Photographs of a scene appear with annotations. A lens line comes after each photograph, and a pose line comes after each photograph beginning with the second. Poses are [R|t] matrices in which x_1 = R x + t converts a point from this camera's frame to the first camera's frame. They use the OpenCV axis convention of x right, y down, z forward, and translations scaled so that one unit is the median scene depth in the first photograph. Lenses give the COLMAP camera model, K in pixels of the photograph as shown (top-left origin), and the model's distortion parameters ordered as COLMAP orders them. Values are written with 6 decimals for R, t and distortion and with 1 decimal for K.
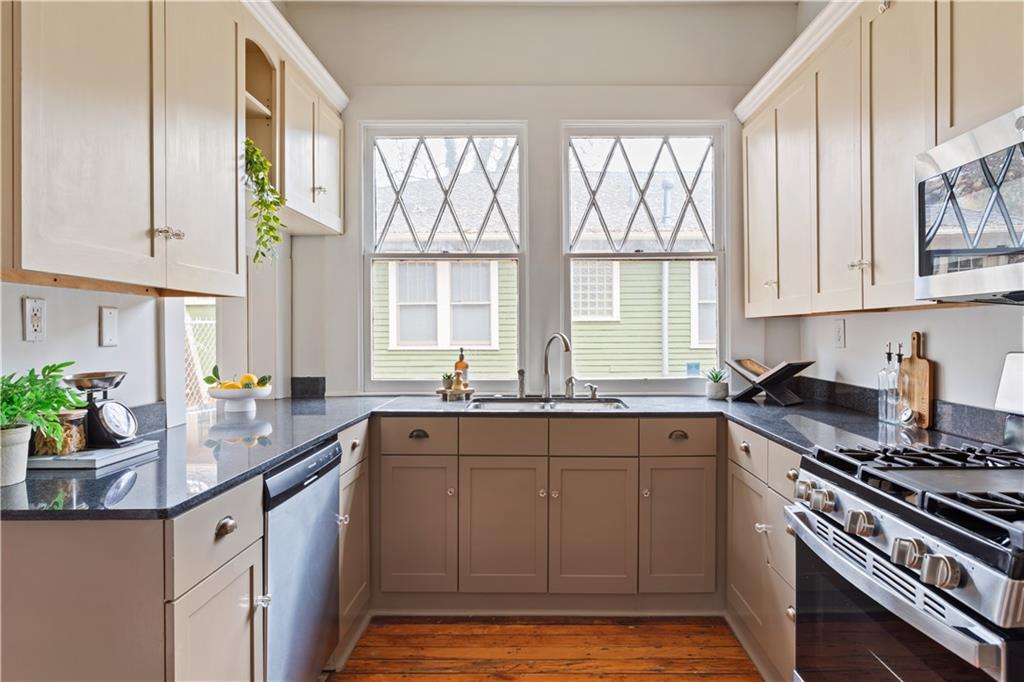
lens RADIAL K [[604.7, 0, 512.0], [0, 604.7, 341.0], [0, 0, 1]] dist [-0.004259, 0.000118]
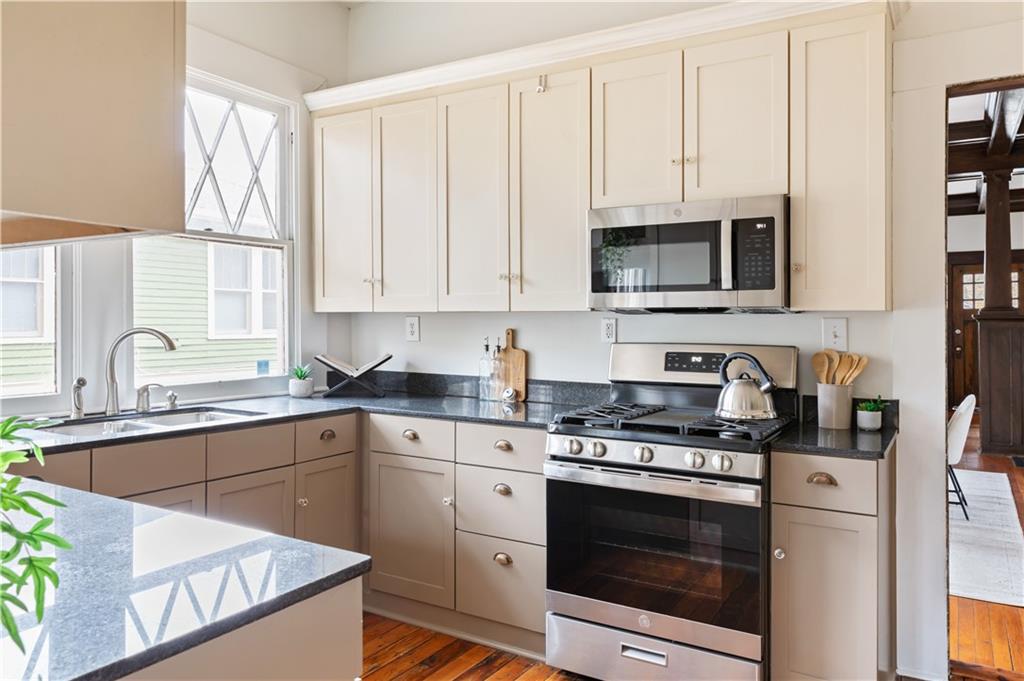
lens RADIAL K [[736.5, 0, 511.0], [0, 736.5, 322.1], [0, 0, 1]] dist [0.004387, 0.000859]
pose [[0.522888, 0.006194, 0.852379, -0.570625], [0.004262, 0.999942, -0.009880, -0.010847], [-0.852391, 0.008799, 0.522832, 0.137203]]
